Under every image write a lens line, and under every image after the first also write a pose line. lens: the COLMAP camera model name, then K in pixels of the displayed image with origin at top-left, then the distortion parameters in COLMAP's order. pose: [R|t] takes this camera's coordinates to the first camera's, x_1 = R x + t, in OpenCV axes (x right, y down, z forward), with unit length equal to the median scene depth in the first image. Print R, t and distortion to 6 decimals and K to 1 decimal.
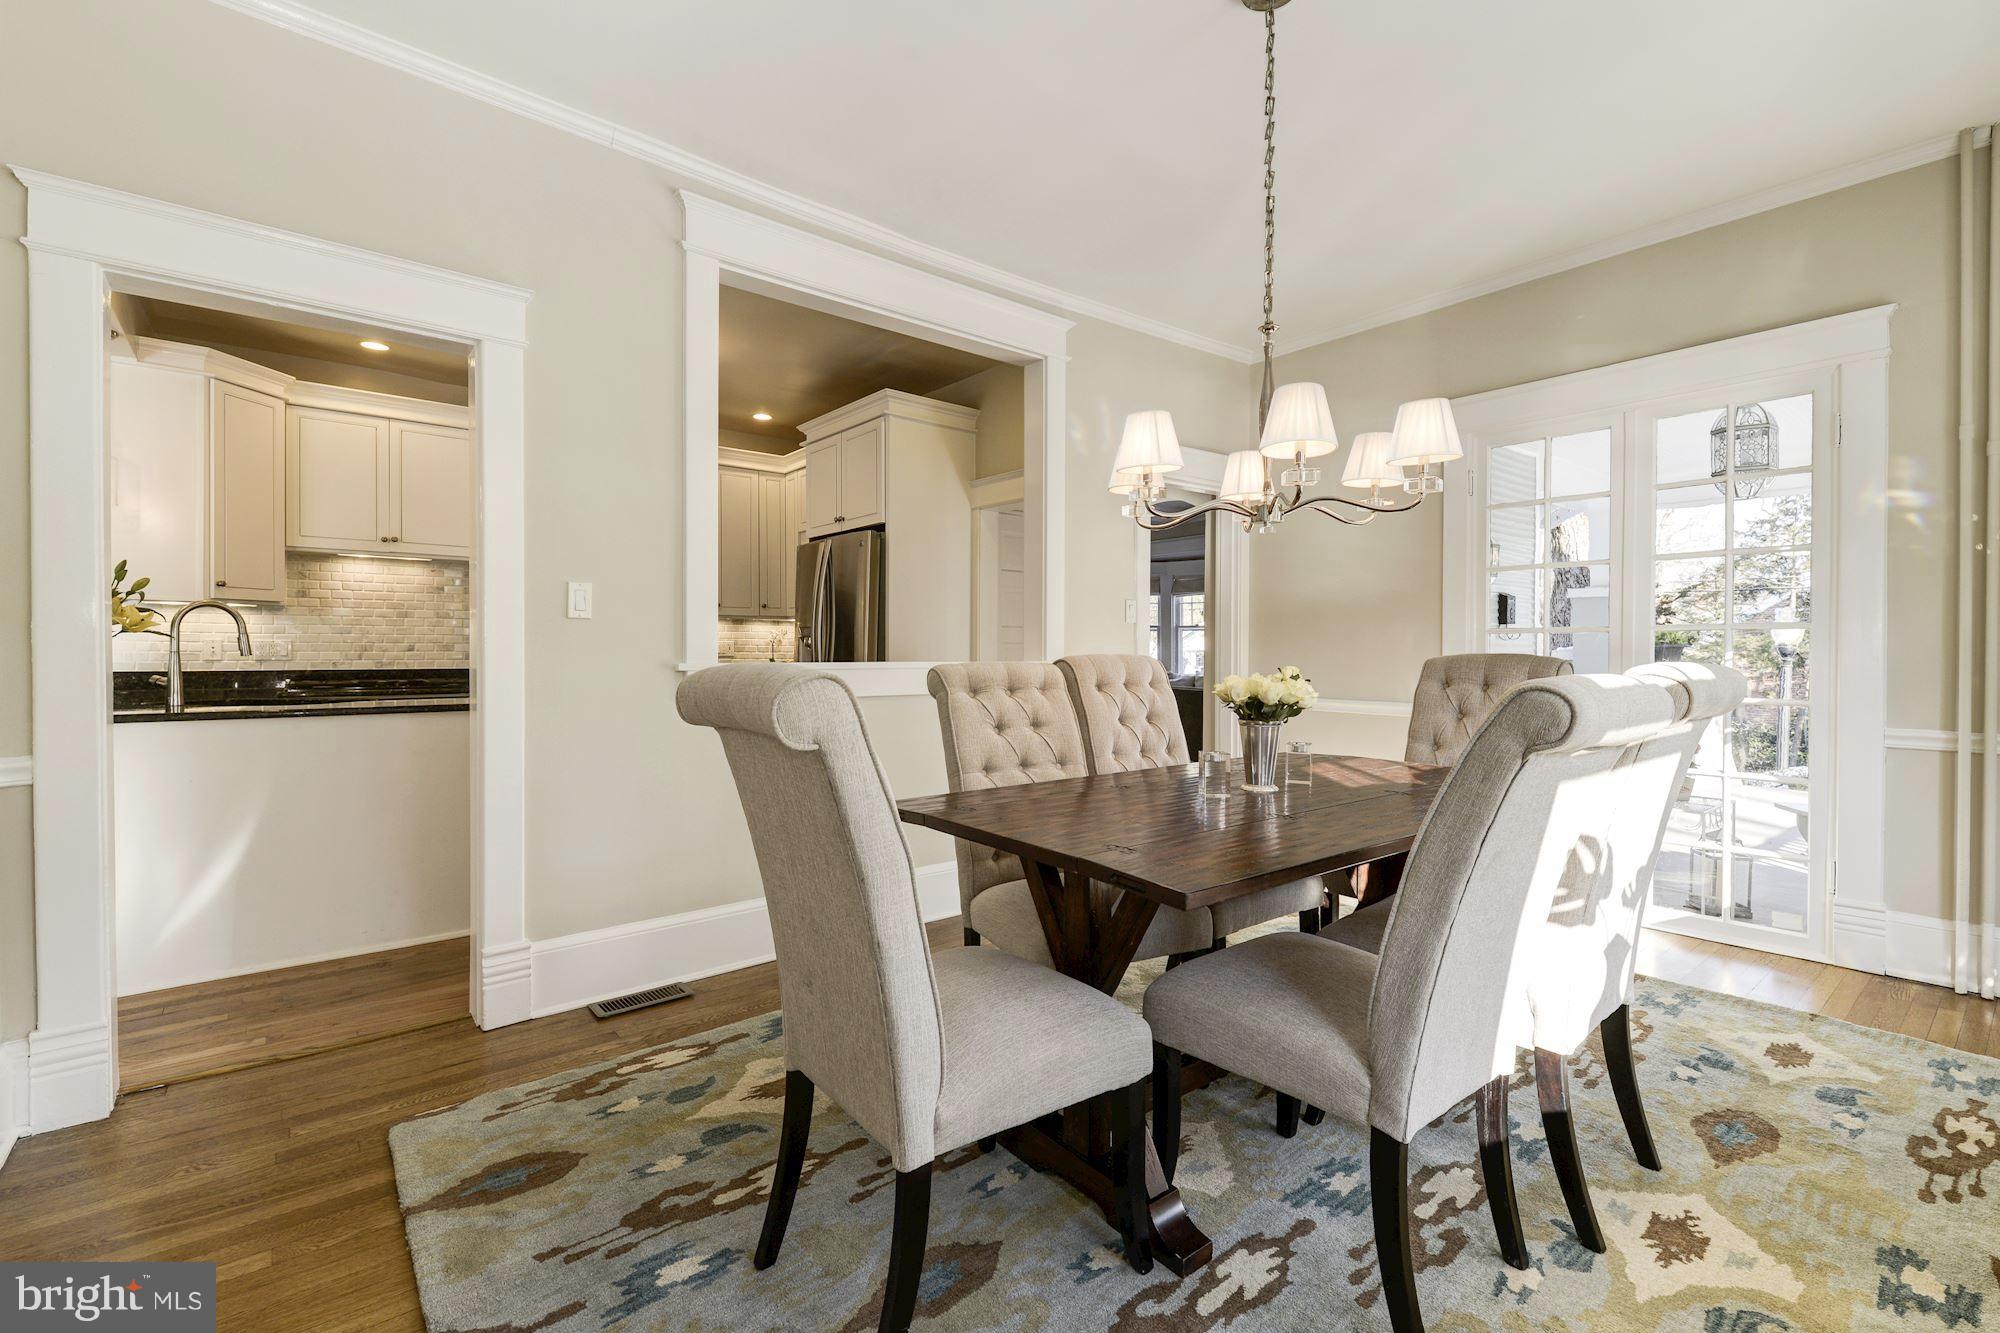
lens RADIAL K [[873.8, 0, 986.9], [0, 873.8, 653.3], [0, 0, 1]] dist [0.001325, -0.000084]
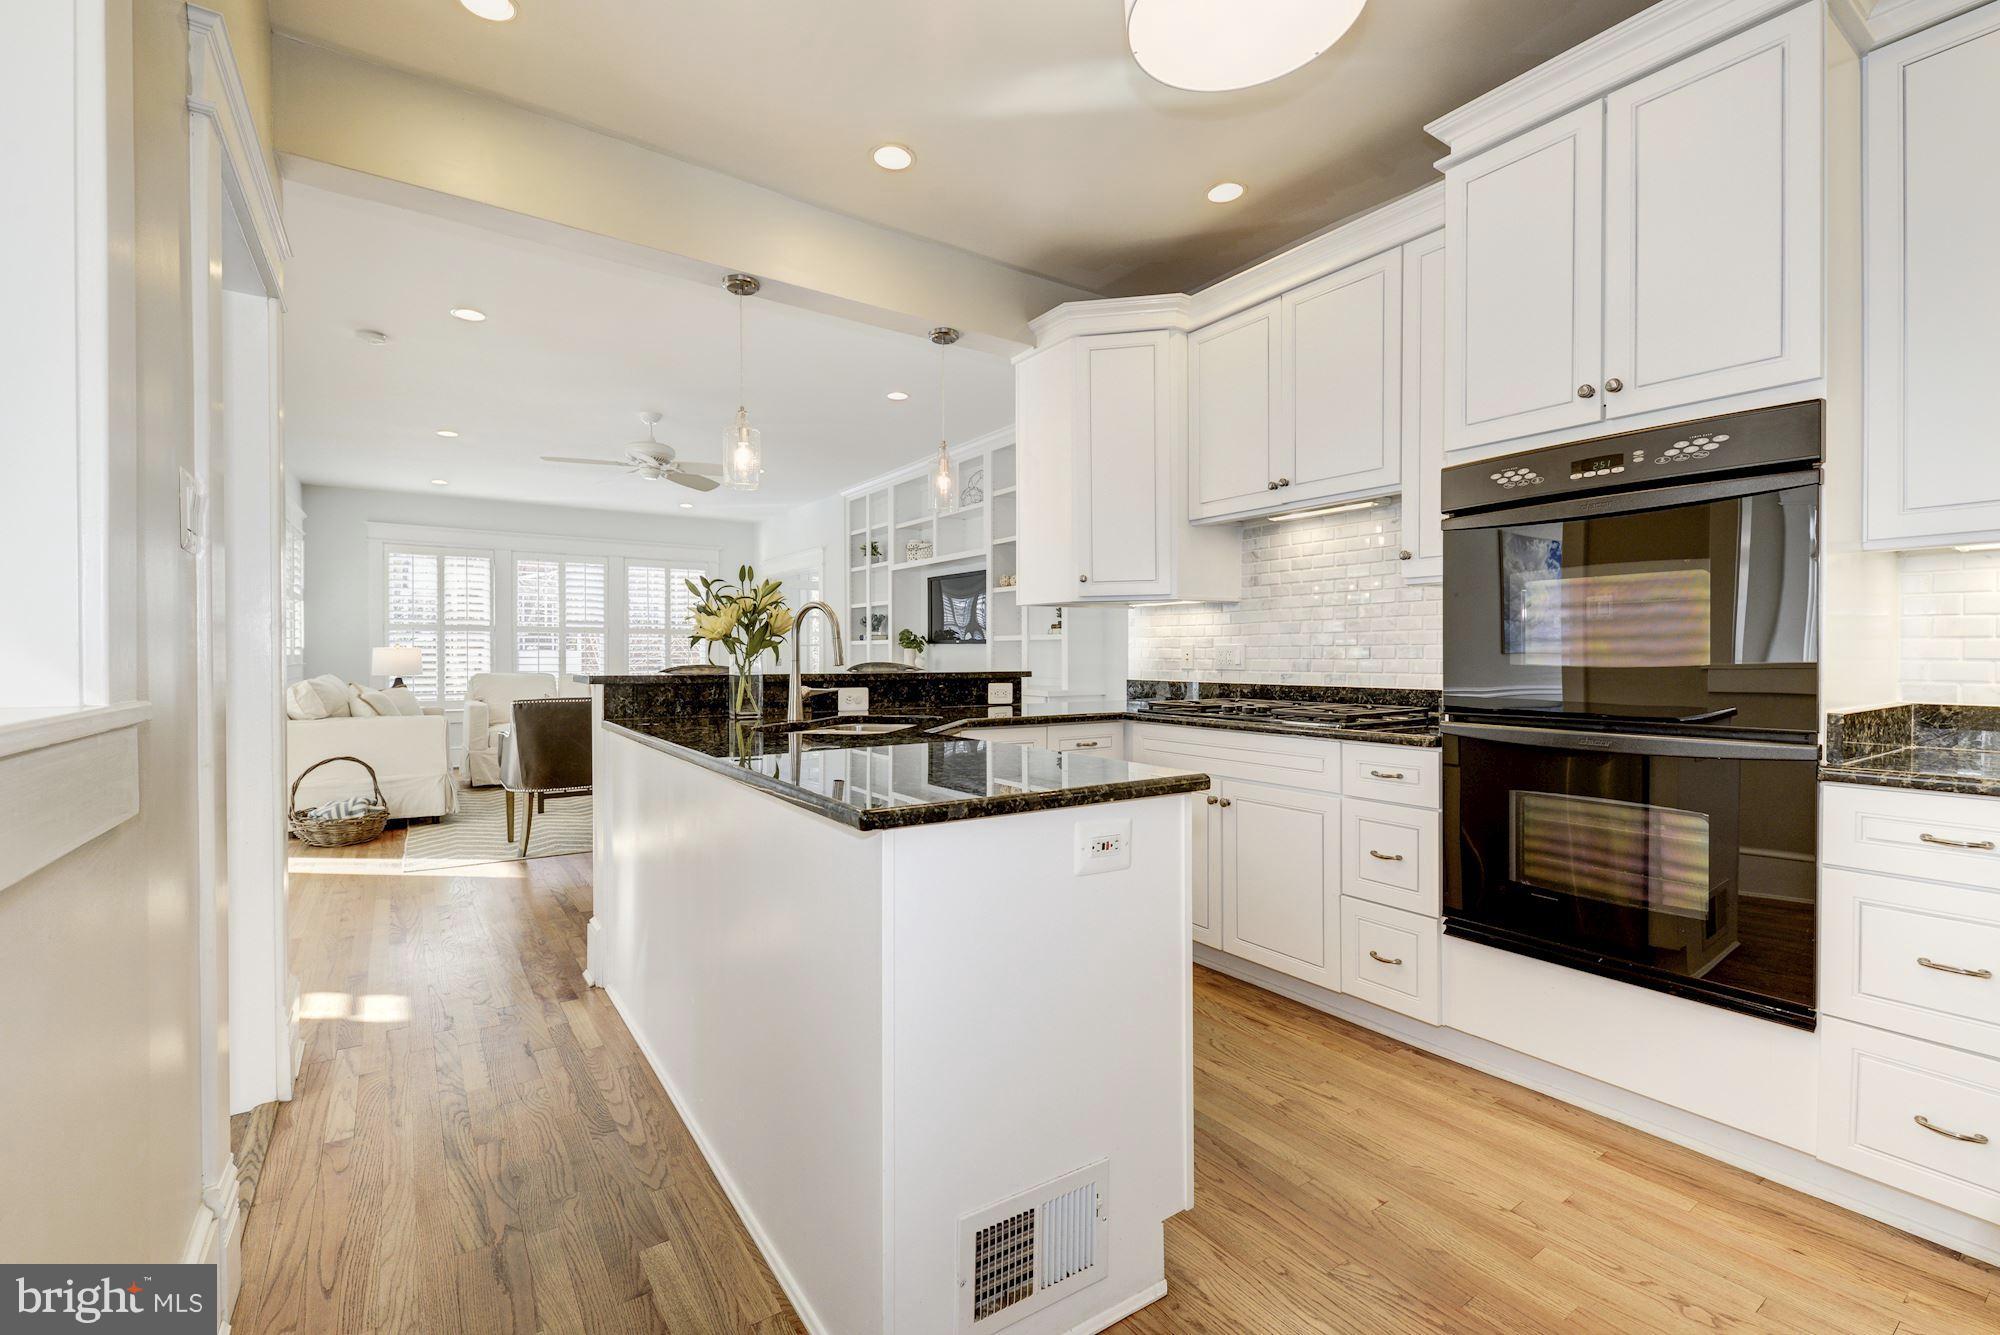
lens RADIAL K [[877.6, 0, 1035.4], [0, 877.6, 663.2], [0, 0, 1]] dist [0.001800, -0.000080]
pose [[-0.061355, 0.004492, -0.998106, -0.030554], [-0.003457, 0.999983, 0.004713, -0.001708], [0.998110, 0.003740, -0.061338, 0.864683]]
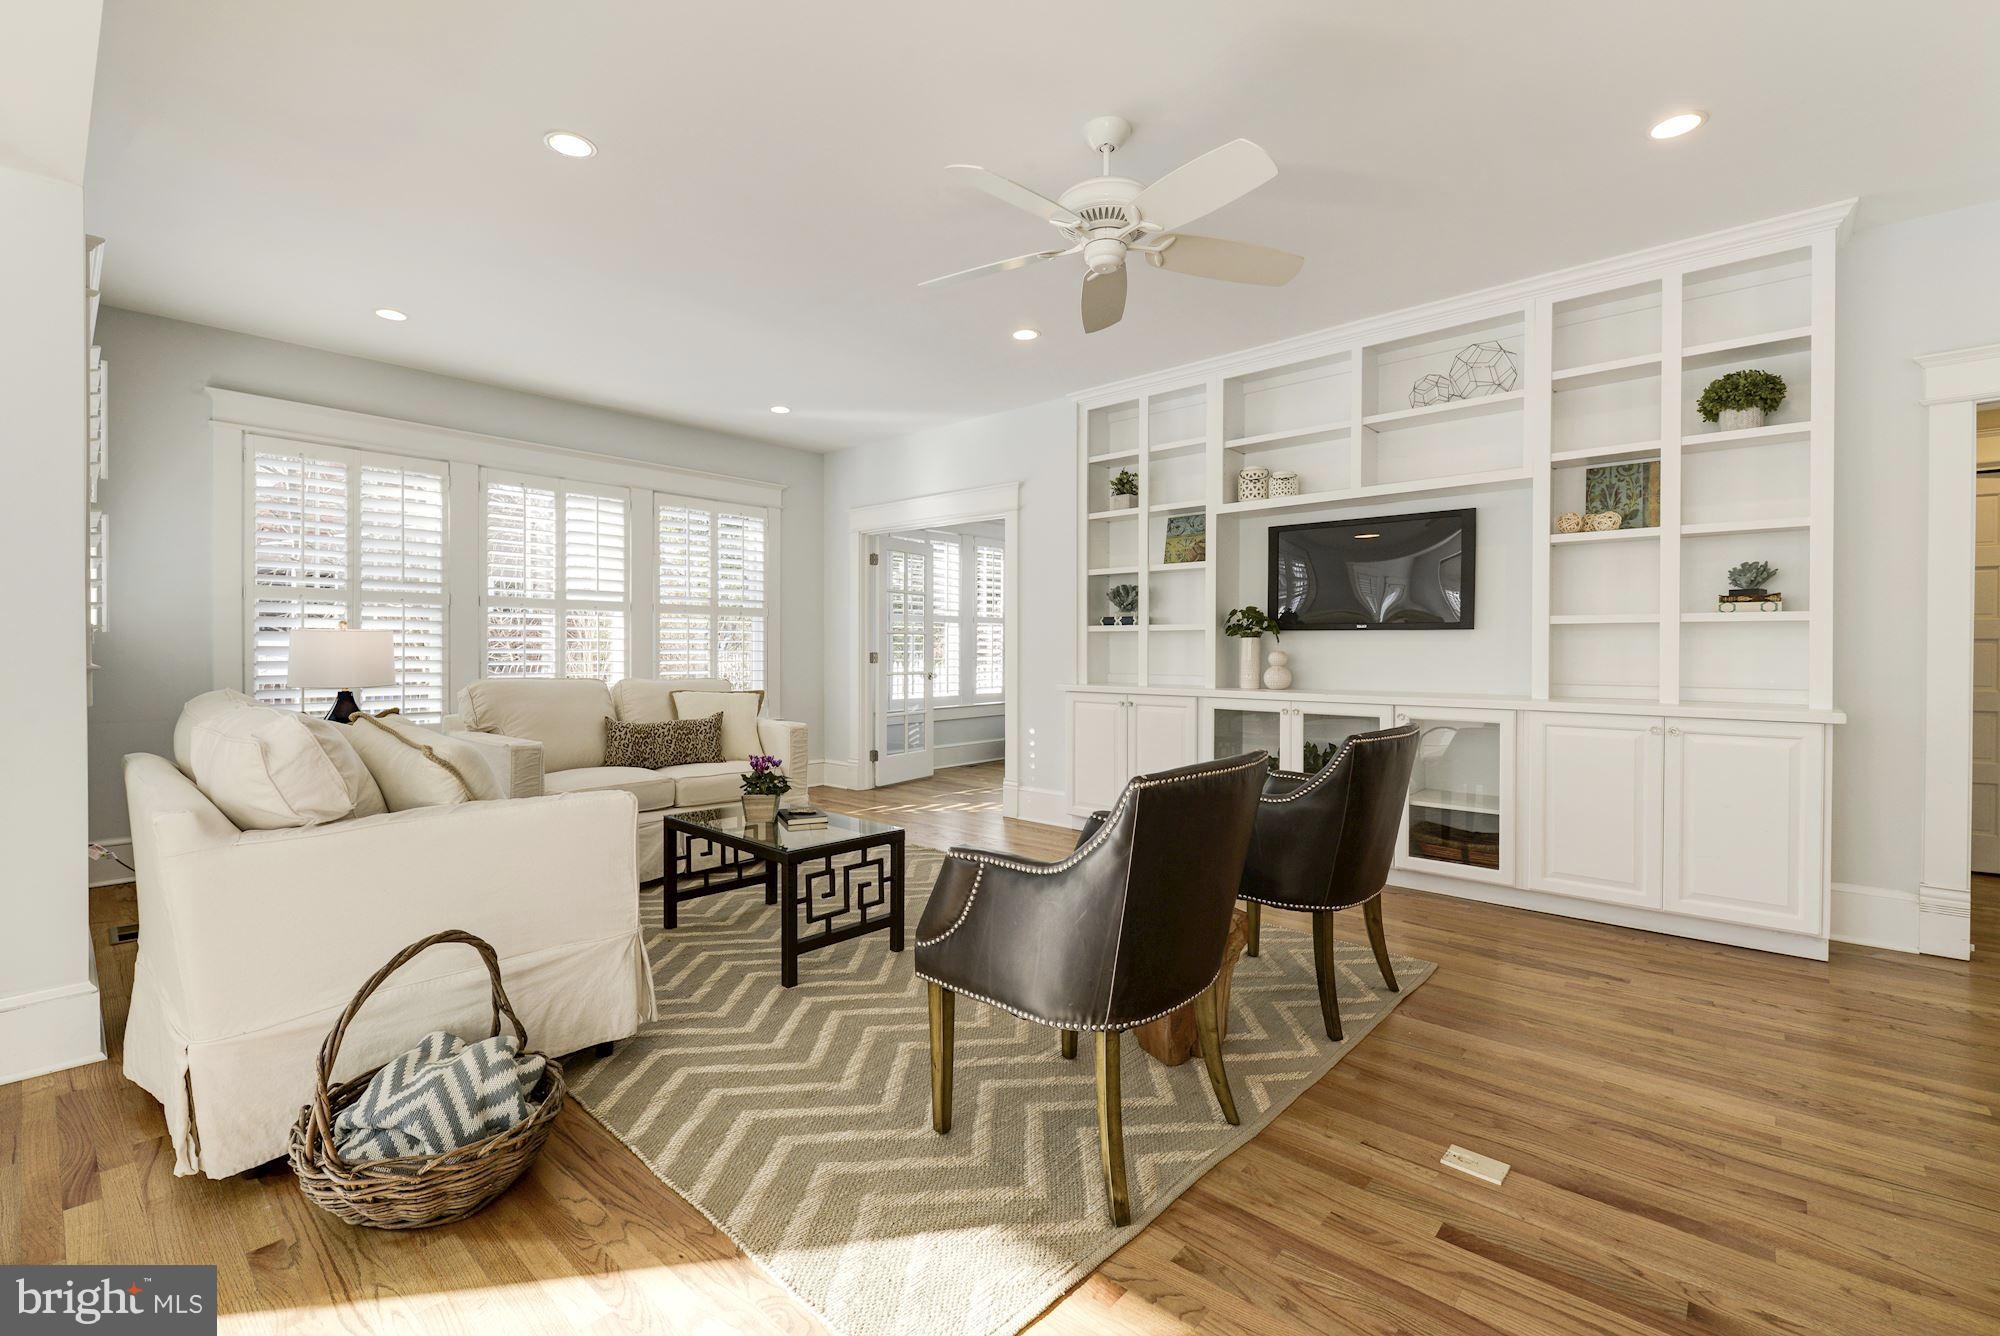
lens RADIAL K [[862.1, 0, 1028.3], [0, 862.1, 660.0], [0, 0, 1]] dist [0.018585, -0.000071]
pose [[0.168358, 0.009622, -0.985679, -0.641017], [-0.004586, 0.999949, 0.008978, -0.001162], [0.985715, 0.003009, 0.168394, 0.141071]]
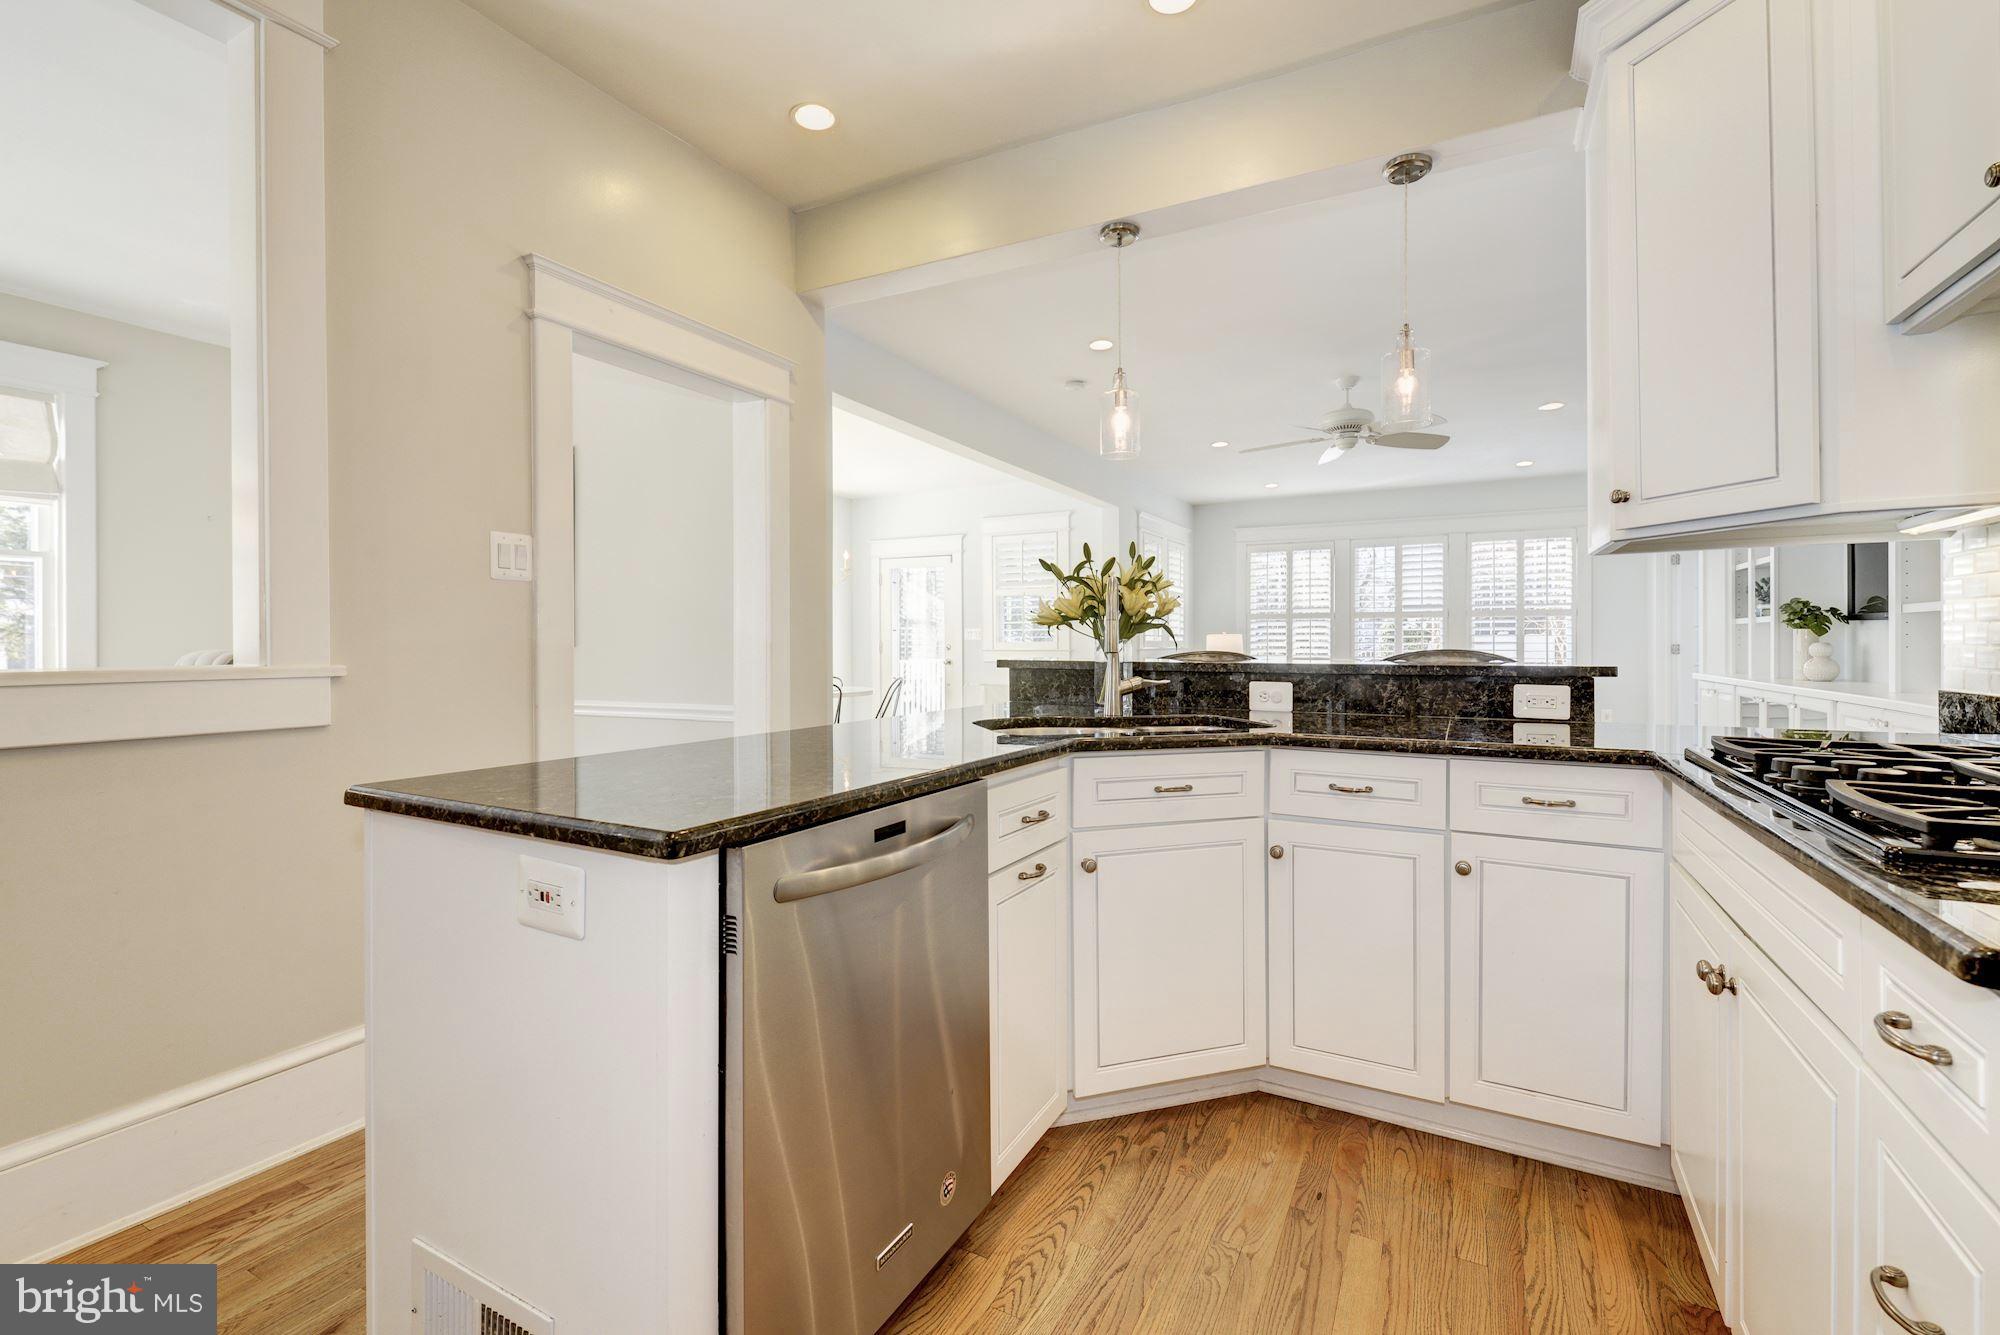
lens RADIAL K [[873.8, 0, 986.9], [0, 873.8, 654.3], [0, 0, 1]] dist [0.001325, -0.000084]
pose [[-0.929504, 0.003085, -0.368798, -0.366361], [-0.002833, 0.999876, 0.015502, -0.003416], [0.368800, 0.015454, -0.929380, 1.127401]]
